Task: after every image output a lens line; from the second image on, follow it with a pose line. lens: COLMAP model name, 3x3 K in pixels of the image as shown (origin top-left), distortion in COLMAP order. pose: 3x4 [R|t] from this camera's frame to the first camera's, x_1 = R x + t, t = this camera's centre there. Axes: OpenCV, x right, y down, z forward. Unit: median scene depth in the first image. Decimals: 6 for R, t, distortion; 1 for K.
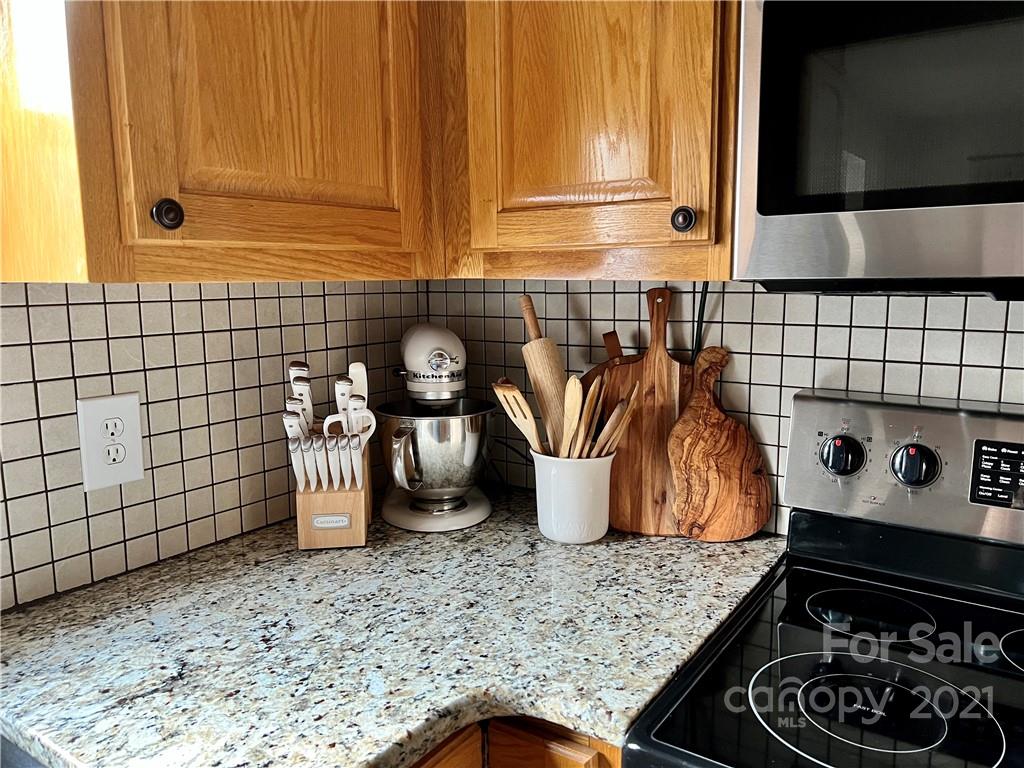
lens RADIAL K [[762.9, 0, 513.2], [0, 762.9, 384.1], [0, 0, 1]] dist [0.033635, -0.010816]
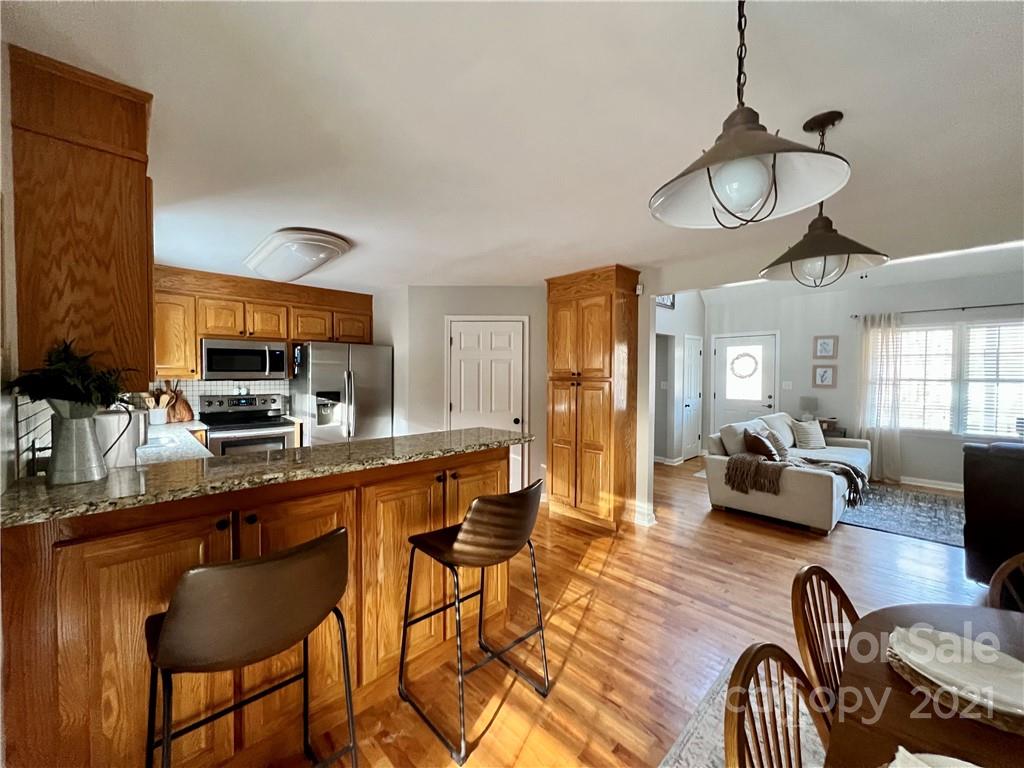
lens RADIAL K [[408.9, 0, 511.5], [0, 408.9, 381.8], [0, 0, 1]] dist [-0.001160, 0.000531]
pose [[0.209216, -0.012481, 0.977790, -2.529911], [0.124780, 0.992085, -0.014036, 0.278893], [-0.969876, 0.124946, 0.209117, -2.389428]]
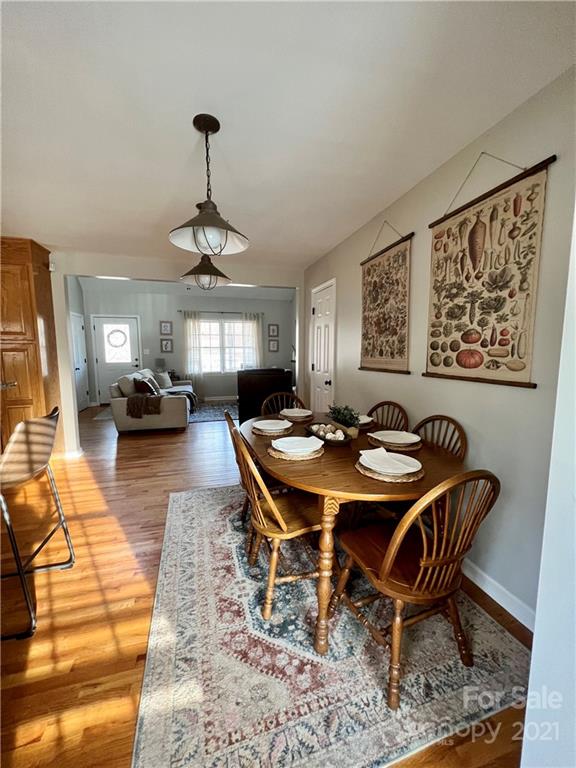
lens RADIAL K [[306.7, 0, 290.5], [0, 306.7, 384.2], [0, 0, 1]] dist [-0.001160, 0.000531]
pose [[-0.774125, -0.060264, 0.630157, -2.793878], [0.092388, 0.974044, 0.206646, 0.325464], [-0.626254, 0.218189, -0.748465, -1.782083]]
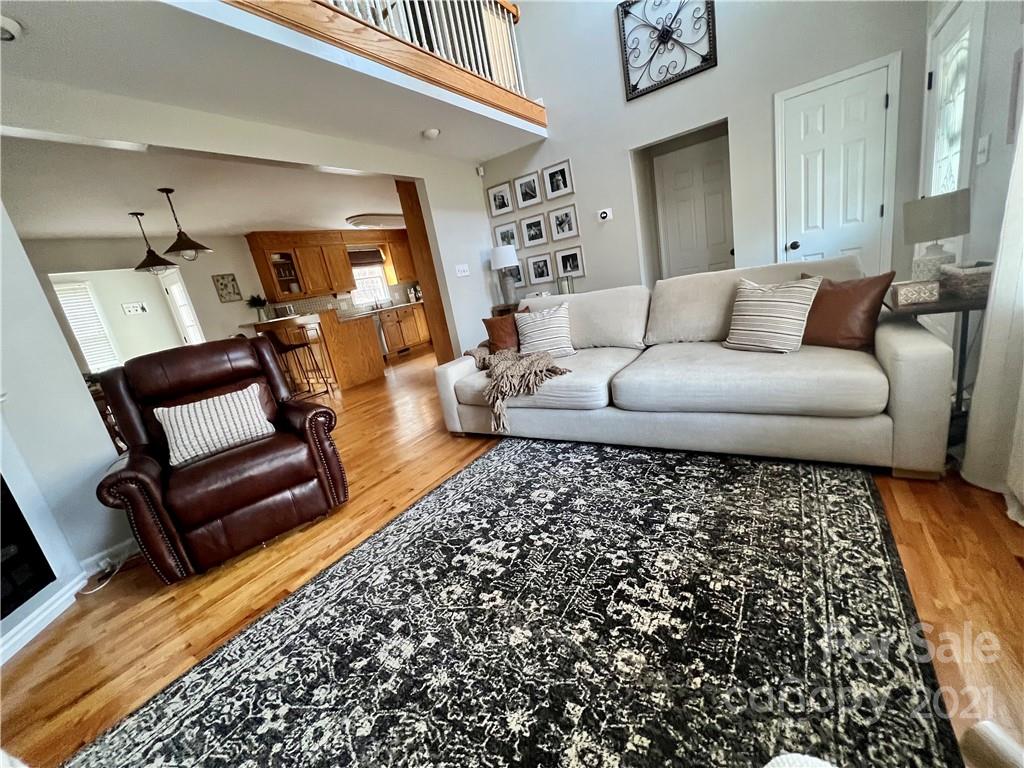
lens RADIAL K [[408.9, 0, 512.5], [0, 408.9, 383.0], [0, 0, 1]] dist [-0.001160, 0.000531]
pose [[0.985443, -0.167774, -0.027473, 1.493683], [0.169845, 0.978652, 0.115730, 1.106023], [0.007470, -0.118712, 0.992901, -6.515998]]
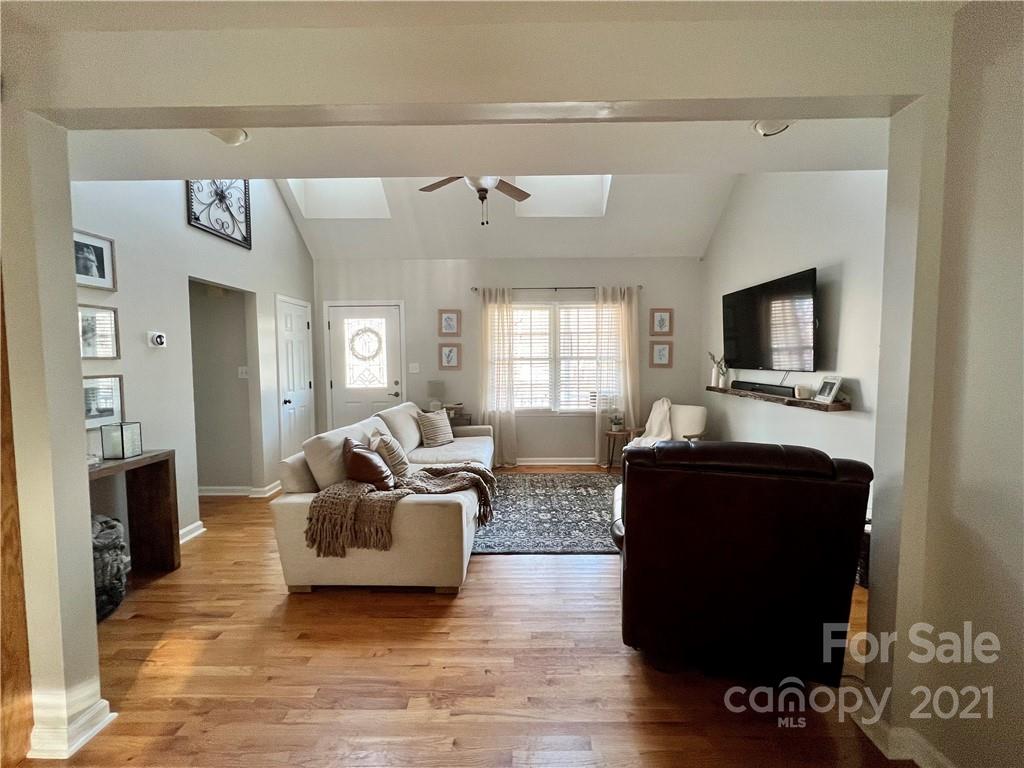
lens RADIAL K [[408.9, 0, 512.8], [0, 408.9, 382.9], [0, 0, 1]] dist [-0.001160, 0.000531]
pose [[-0.554566, -0.033577, 0.831462, -0.810970], [0.122865, 0.984930, 0.121723, 0.451976], [-0.823019, 0.169661, -0.542083, -3.222715]]
